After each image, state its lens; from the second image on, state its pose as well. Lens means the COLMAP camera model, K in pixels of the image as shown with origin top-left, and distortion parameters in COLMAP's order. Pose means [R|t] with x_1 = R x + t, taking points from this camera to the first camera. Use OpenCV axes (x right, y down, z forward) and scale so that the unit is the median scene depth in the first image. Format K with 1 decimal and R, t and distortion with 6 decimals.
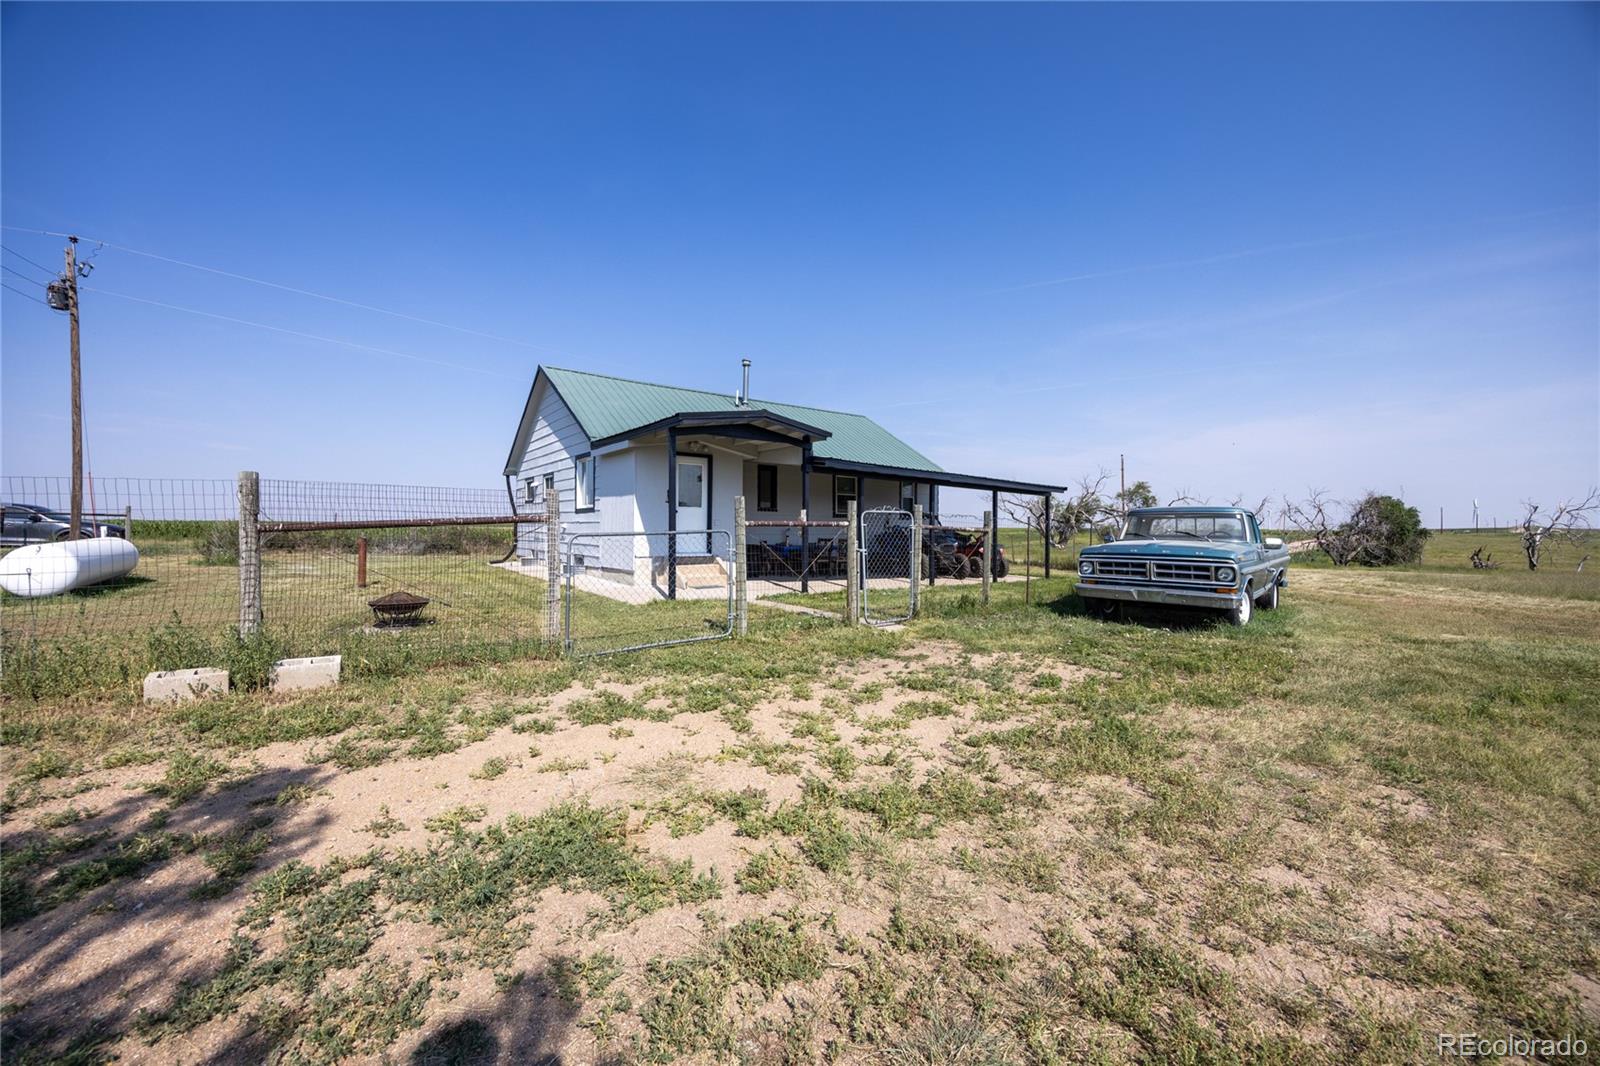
lens RADIAL K [[610.5, 0, 796.7], [0, 610.5, 522.2], [0, 0, 1]] dist [0.000605, -0.000031]
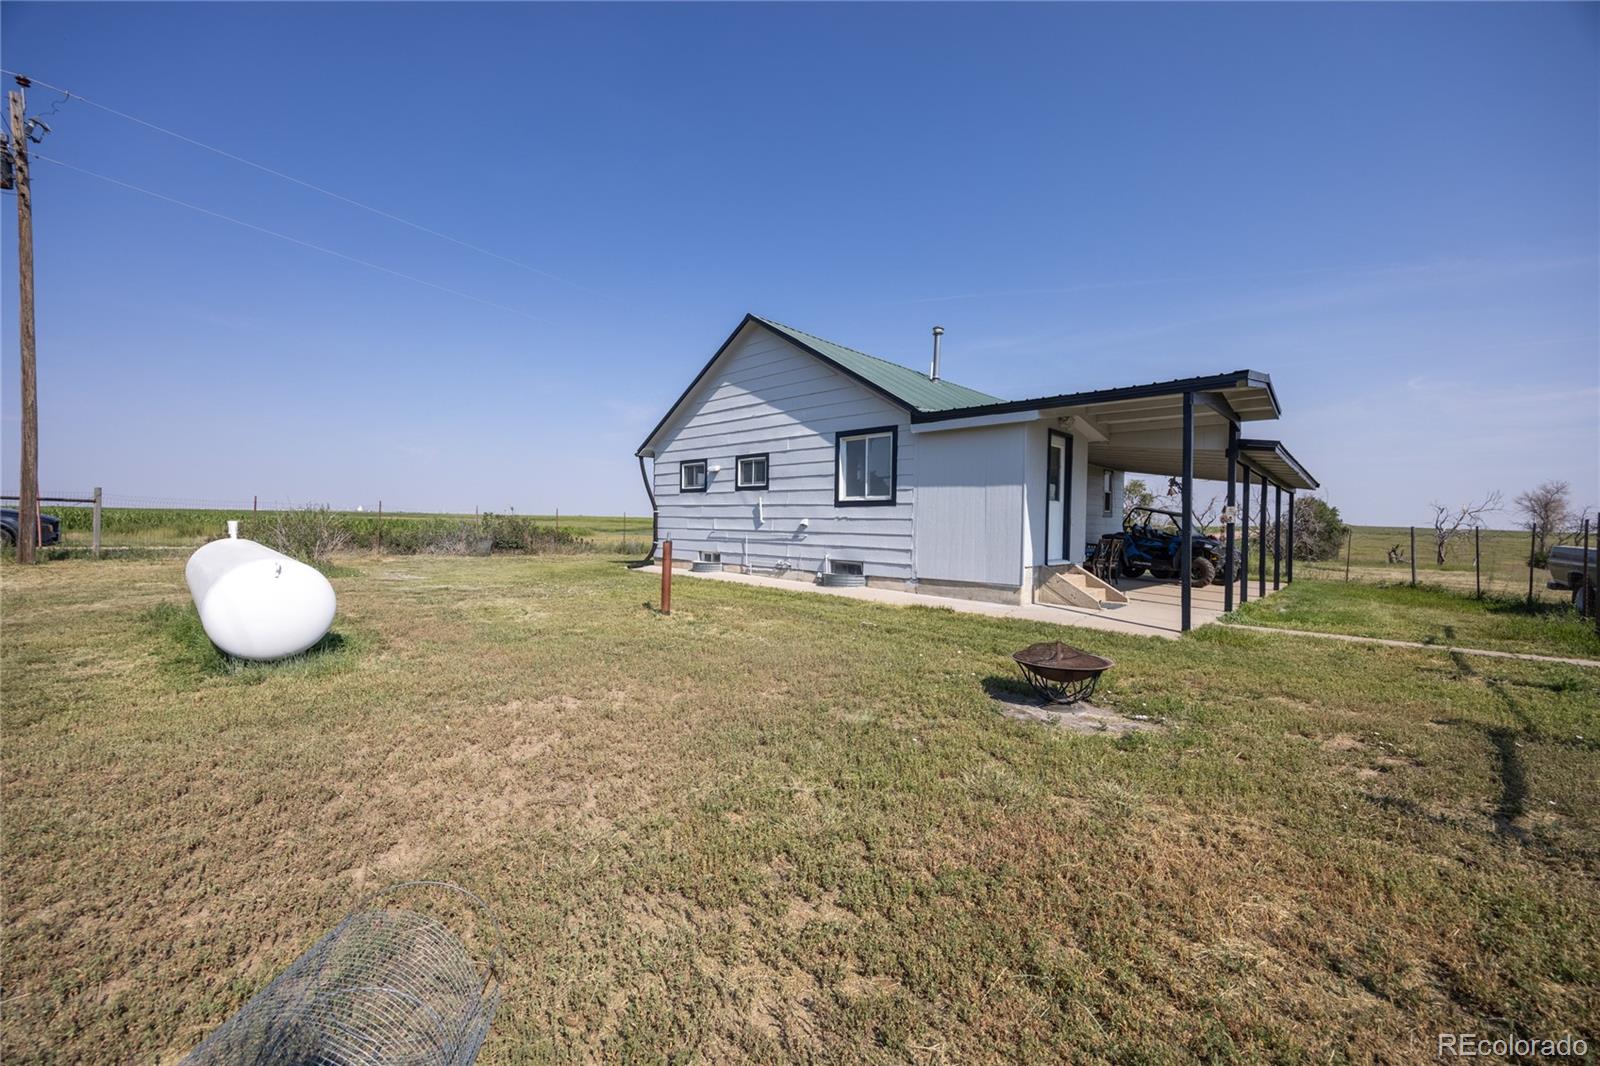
lens RADIAL K [[610.5, 0, 796.7], [0, 610.5, 522.2], [0, 0, 1]] dist [0.000605, -0.000031]
pose [[0.987425, 0.007709, 0.157898, -0.458796], [-0.009567, 0.999894, 0.011014, -0.002657], [-0.157797, -0.012386, 0.987394, 0.211591]]
